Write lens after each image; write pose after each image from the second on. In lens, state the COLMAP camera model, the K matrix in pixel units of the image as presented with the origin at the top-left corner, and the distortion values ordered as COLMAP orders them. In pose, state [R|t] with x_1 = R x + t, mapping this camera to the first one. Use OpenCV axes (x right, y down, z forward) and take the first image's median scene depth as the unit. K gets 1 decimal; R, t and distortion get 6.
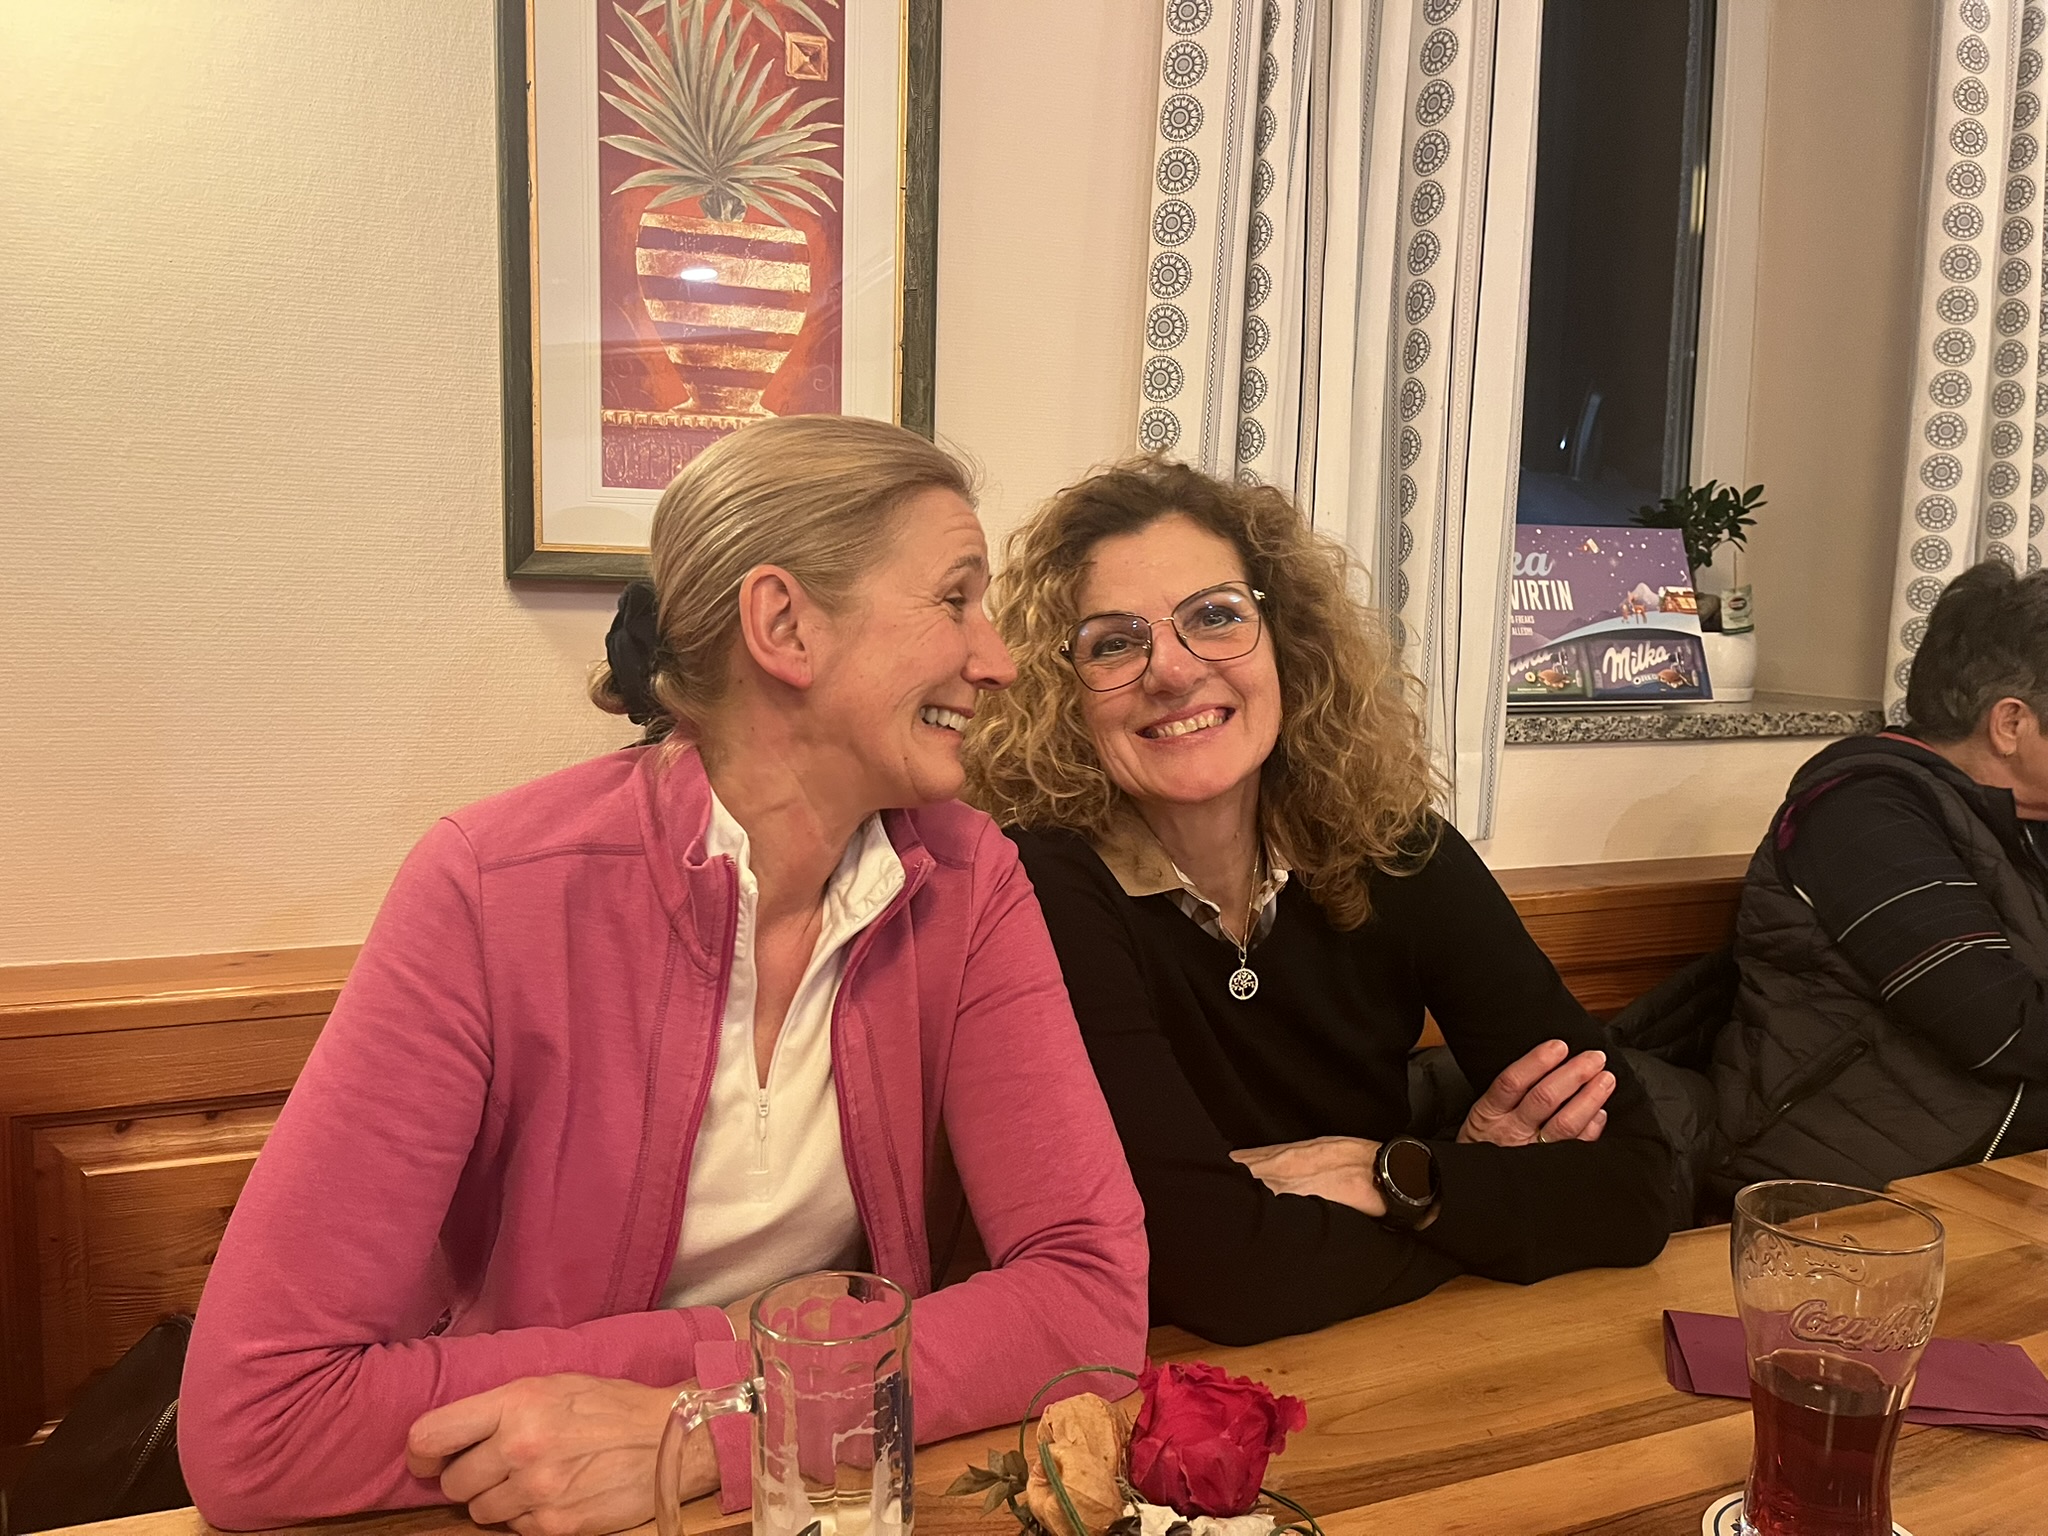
lens RADIAL K [[1562.3, 0, 1020.4], [0, 1562.3, 784.0], [0, 0, 1]] dist [0.065834, -0.091766]
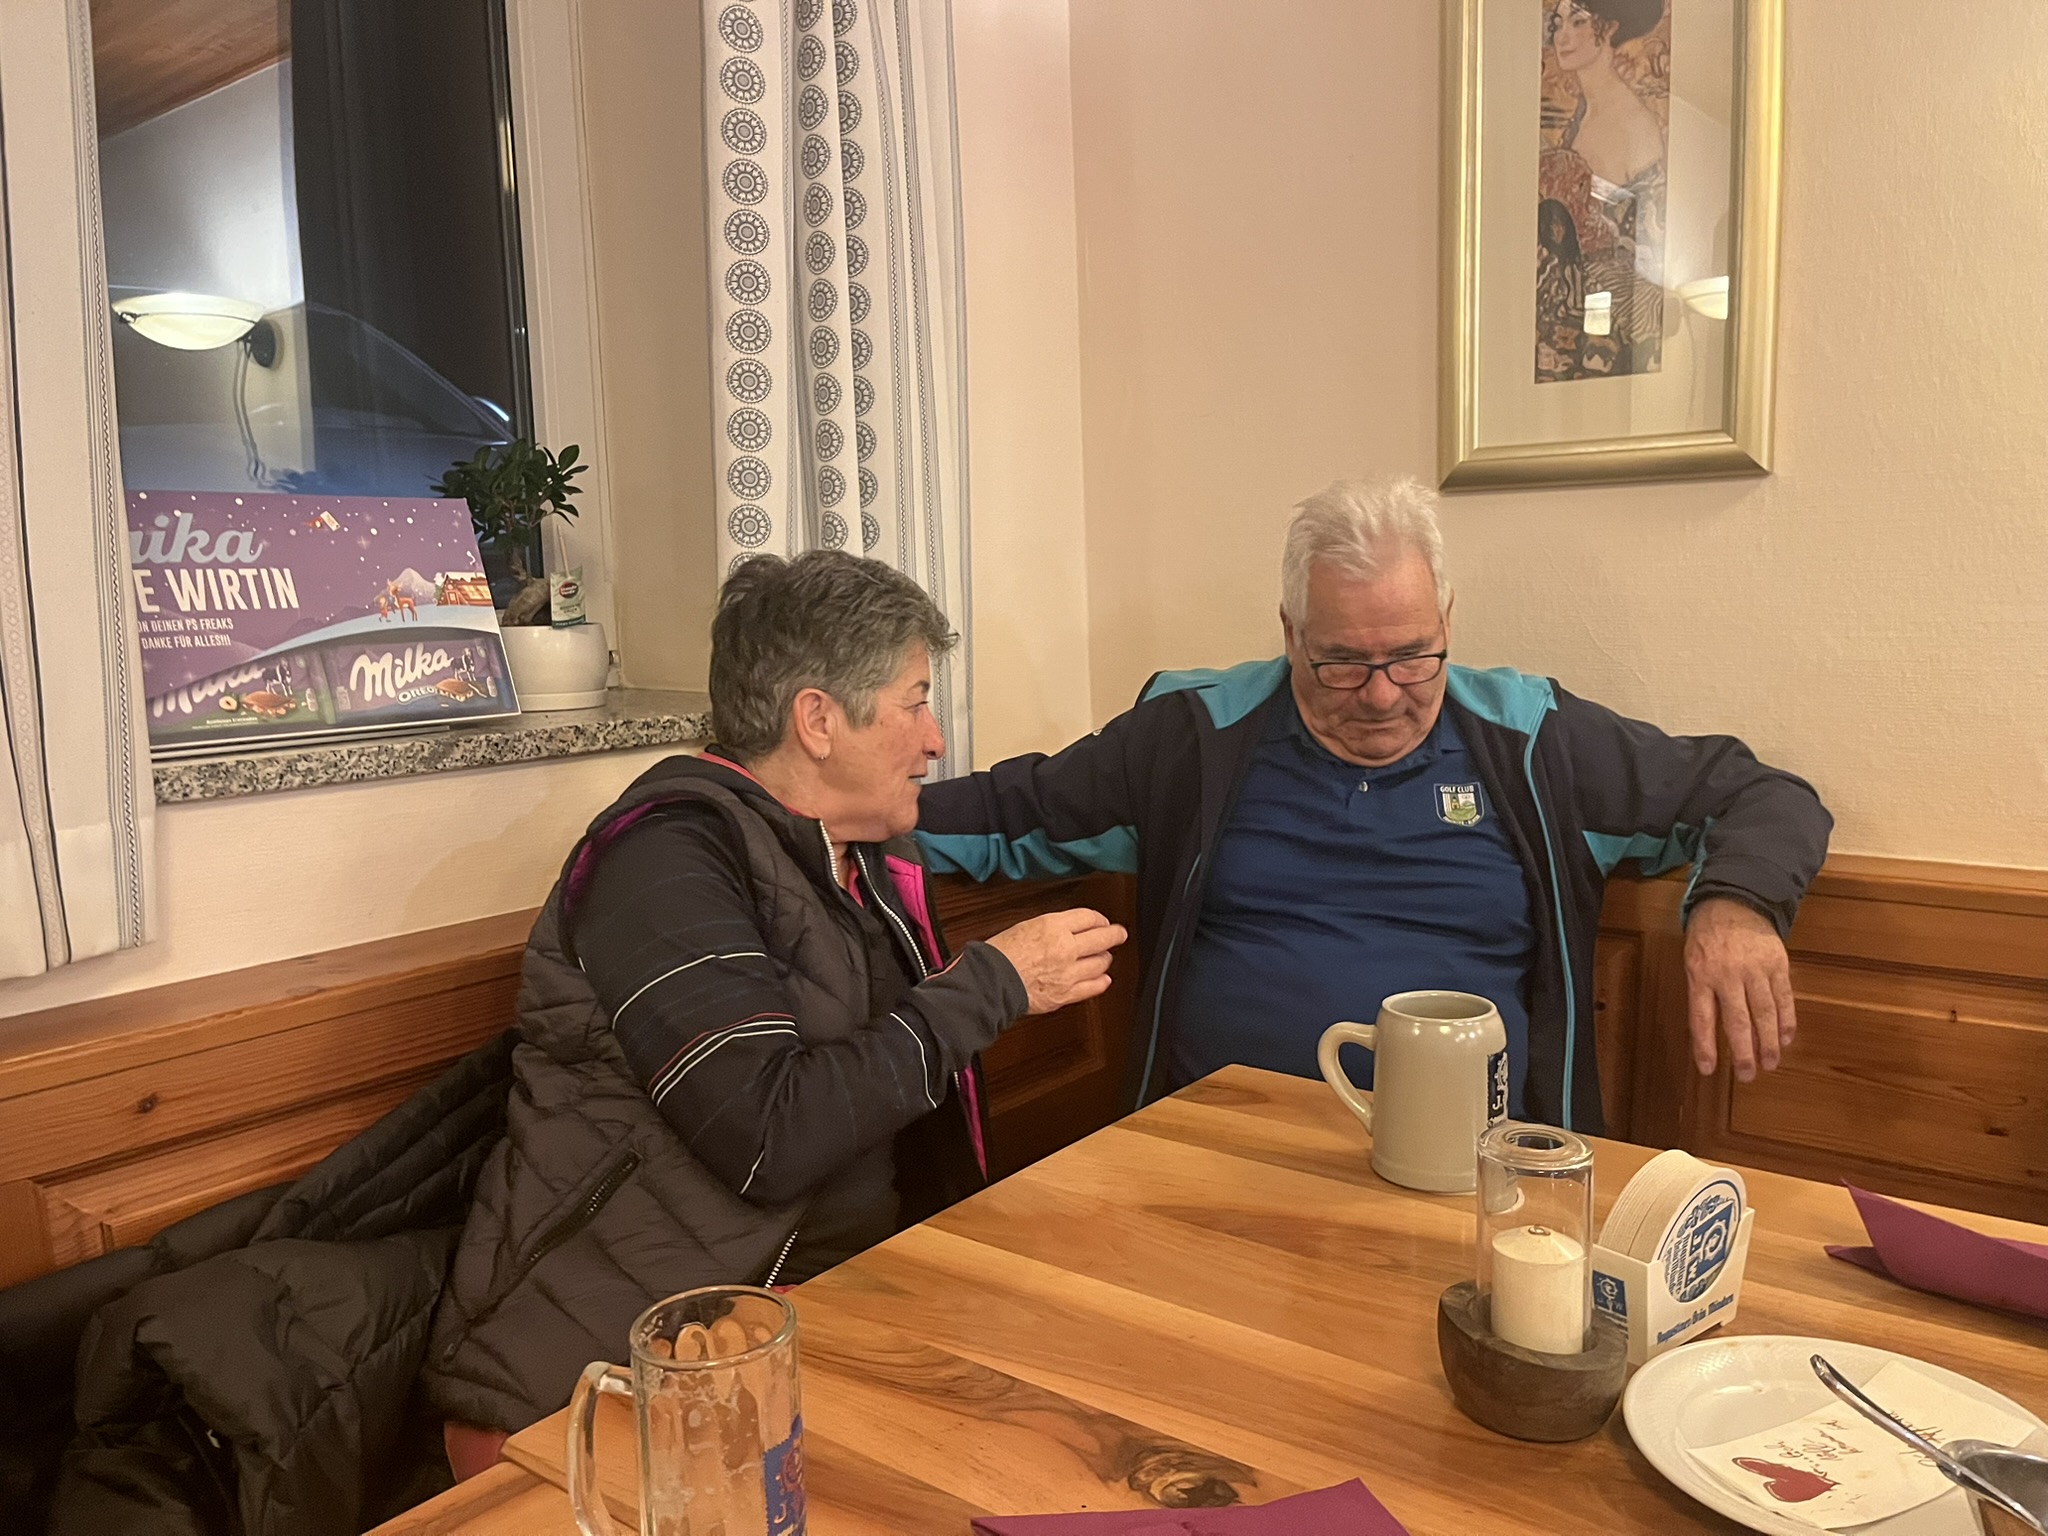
lens RADIAL K [[1562.3, 0, 1024.5], [0, 1562.3, 787.6], [0, 0, 1]] dist [0.065834, -0.091766]
pose [[0.868947, -0.101093, 0.484471, 0.281699], [0.095046, 0.994781, 0.037102, -0.021372], [-0.485693, 0.013807, 0.874020, 0.186174]]
